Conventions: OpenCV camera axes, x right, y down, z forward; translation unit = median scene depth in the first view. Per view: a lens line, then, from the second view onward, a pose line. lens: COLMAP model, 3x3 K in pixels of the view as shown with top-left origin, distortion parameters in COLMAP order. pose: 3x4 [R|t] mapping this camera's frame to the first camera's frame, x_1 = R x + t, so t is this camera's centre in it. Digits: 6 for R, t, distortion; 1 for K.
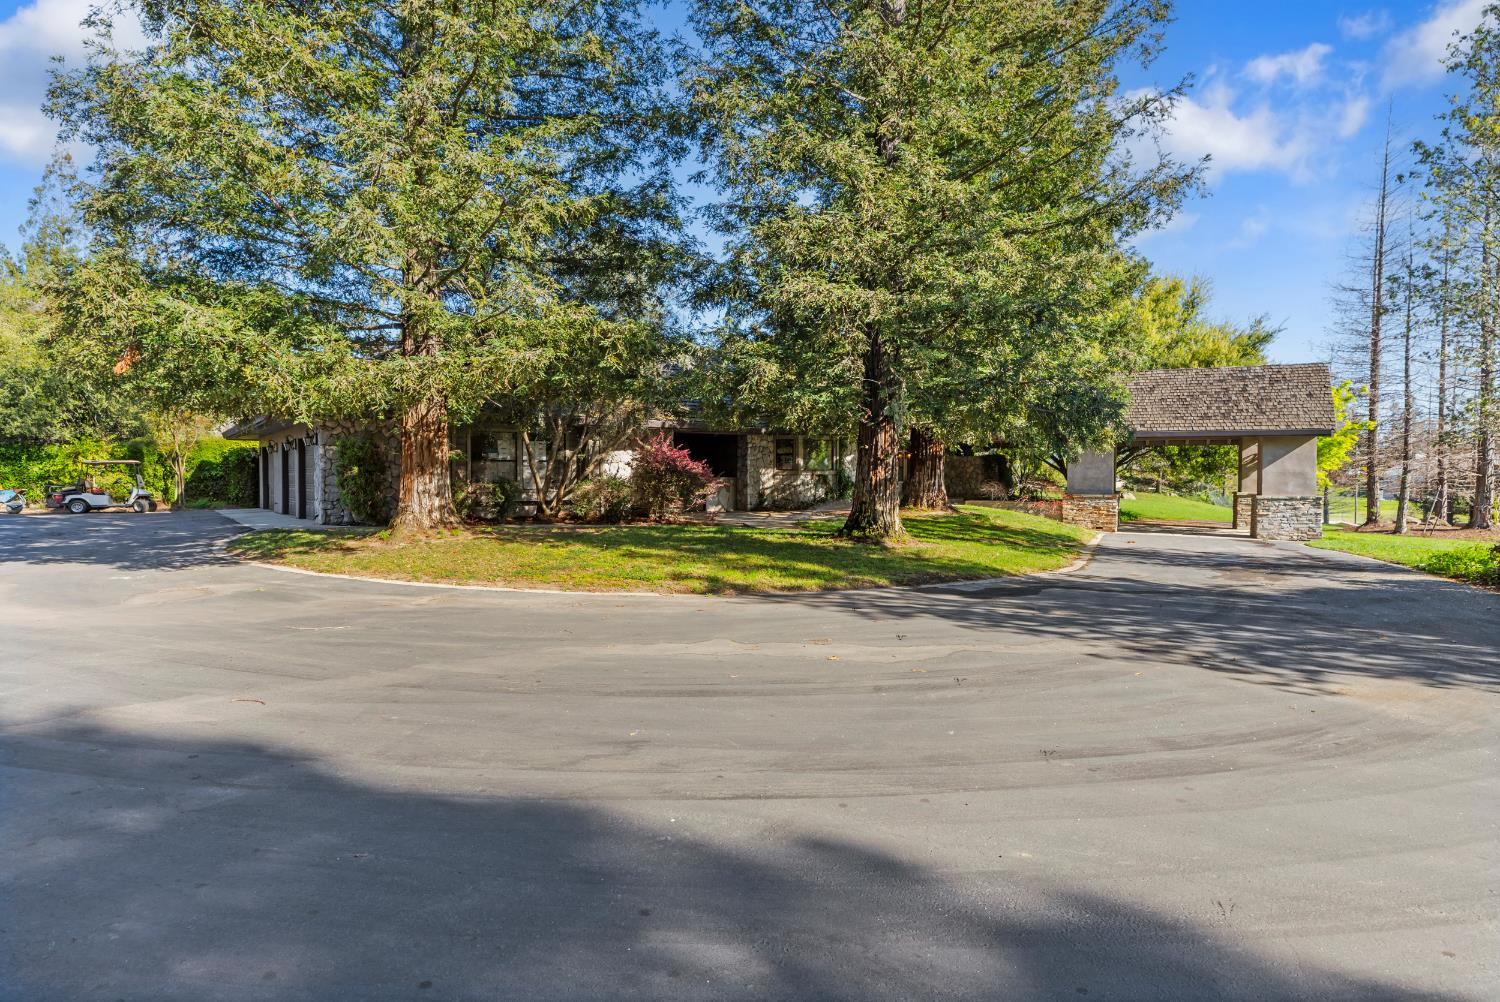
lens RADIAL K [[831.0, 0, 750.0], [0, 831.0, 501.0], [0, 0, 1]] dist [0.000933, 0.000048]
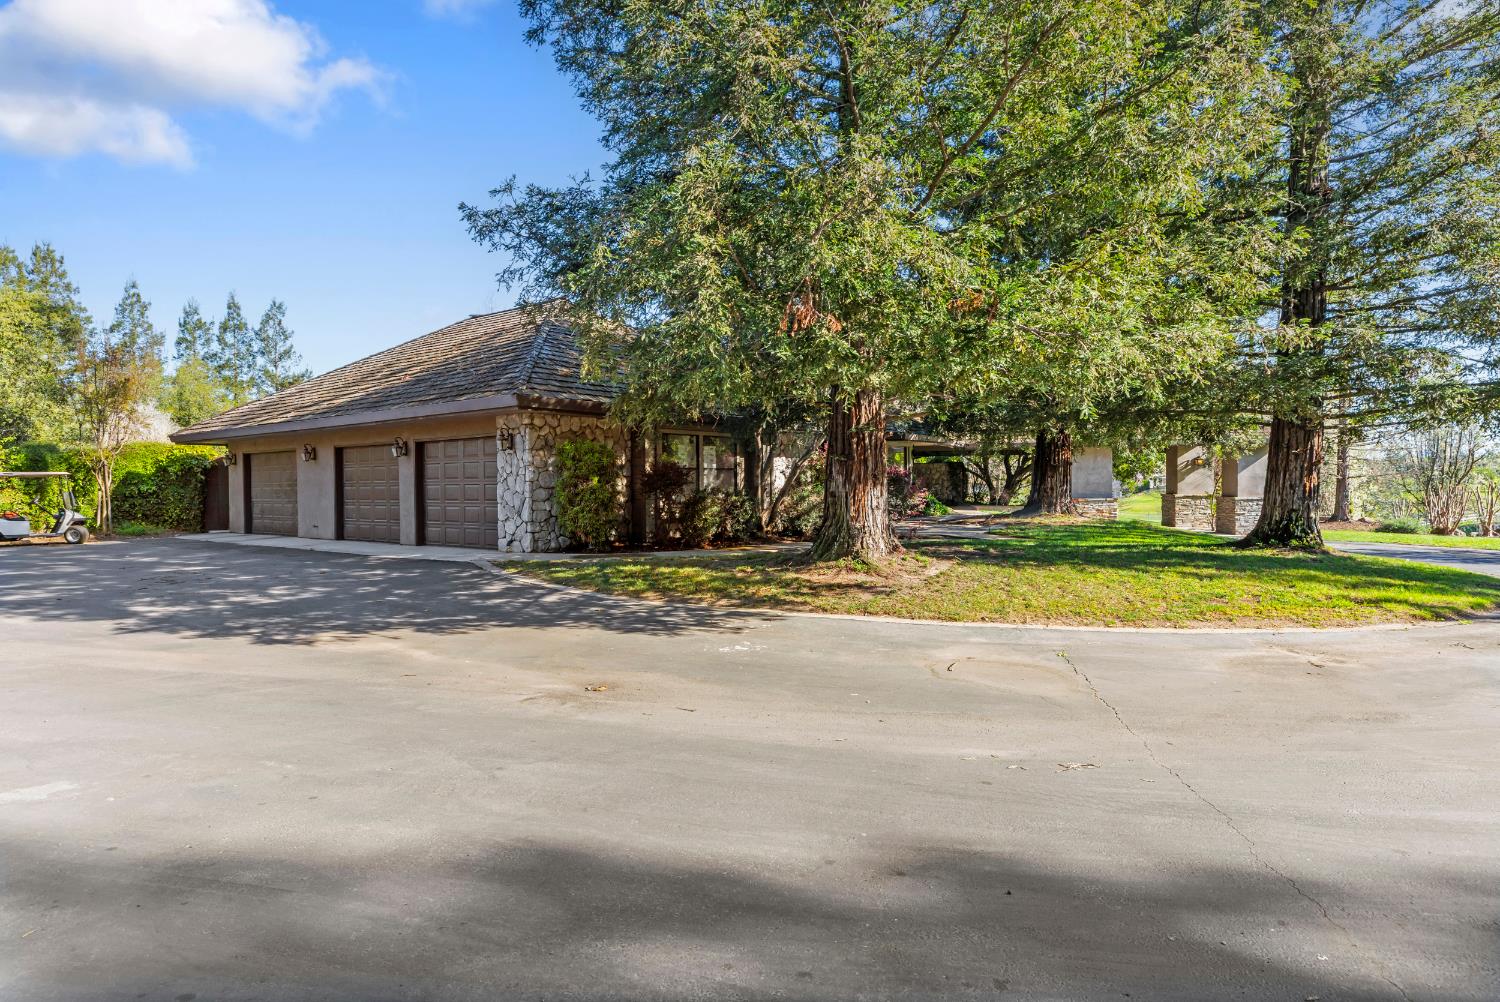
lens RADIAL K [[795.8, 0, 750.0], [0, 795.8, 501.0], [0, 0, 1]] dist [0.000404, -0.000056]
pose [[0.956442, -0.016595, 0.291449, -0.344149], [0.019207, 0.999797, -0.006102, -0.007095], [-0.291289, 0.011434, 0.956567, 0.152692]]
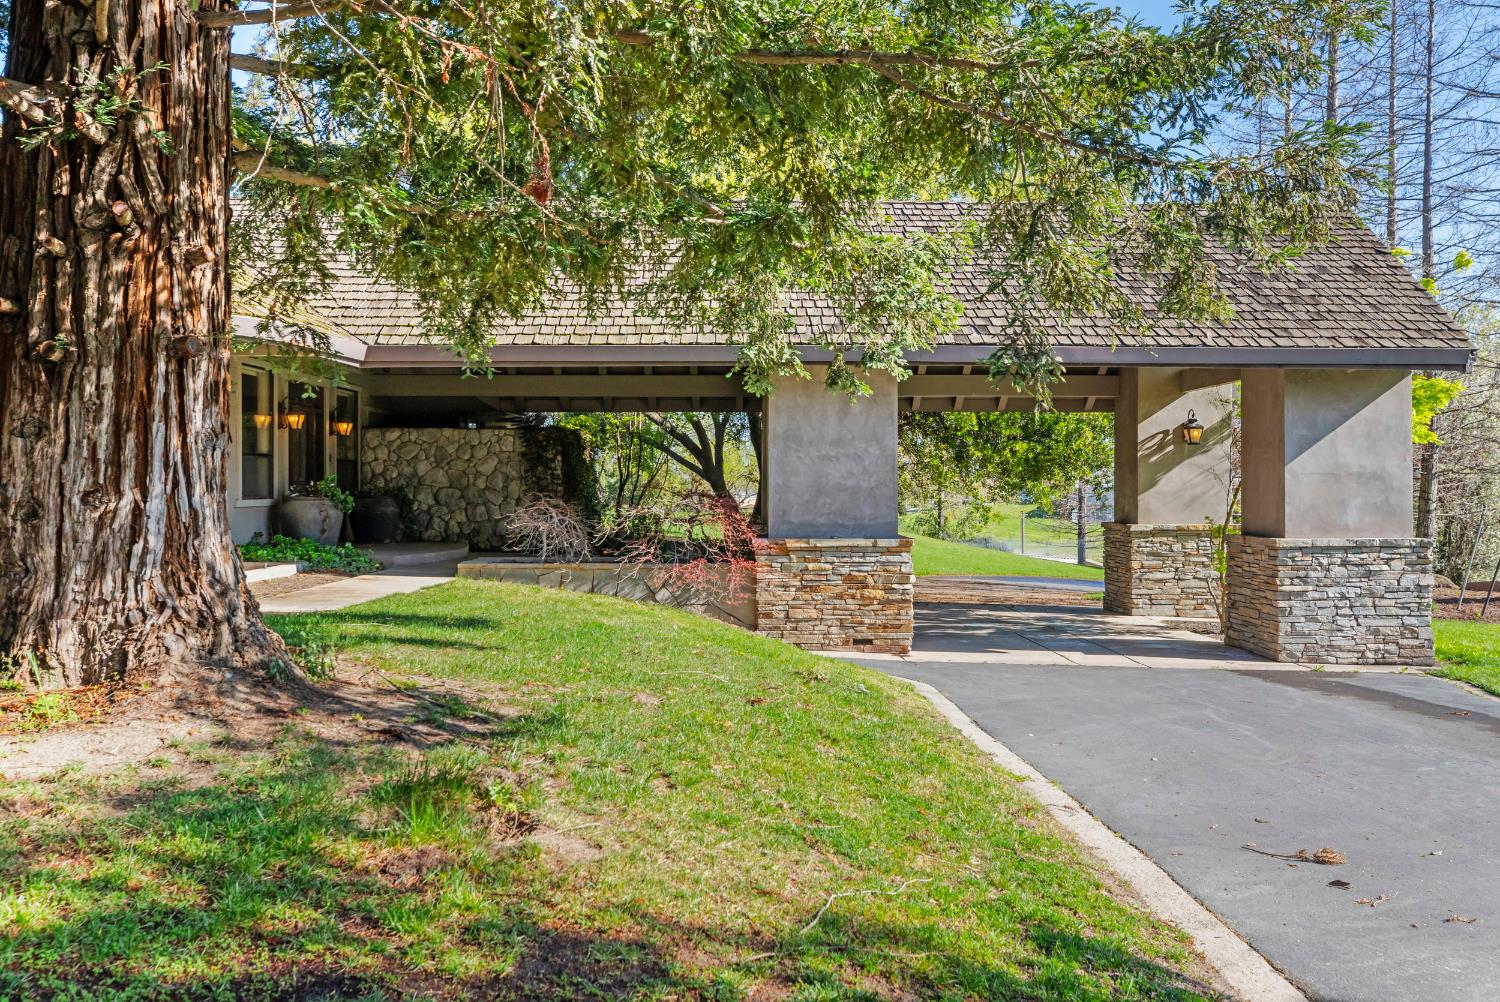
lens RADIAL K [[1296.9, 0, 750.0], [0, 1296.9, 501.0], [0, 0, 1]] dist [0.009320, 0.003607]
pose [[0.908455, -0.003343, 0.417968, 0.180770], [0.012016, 0.999764, -0.018120, -0.015037], [-0.417809, 0.021484, 0.908281, 0.598739]]
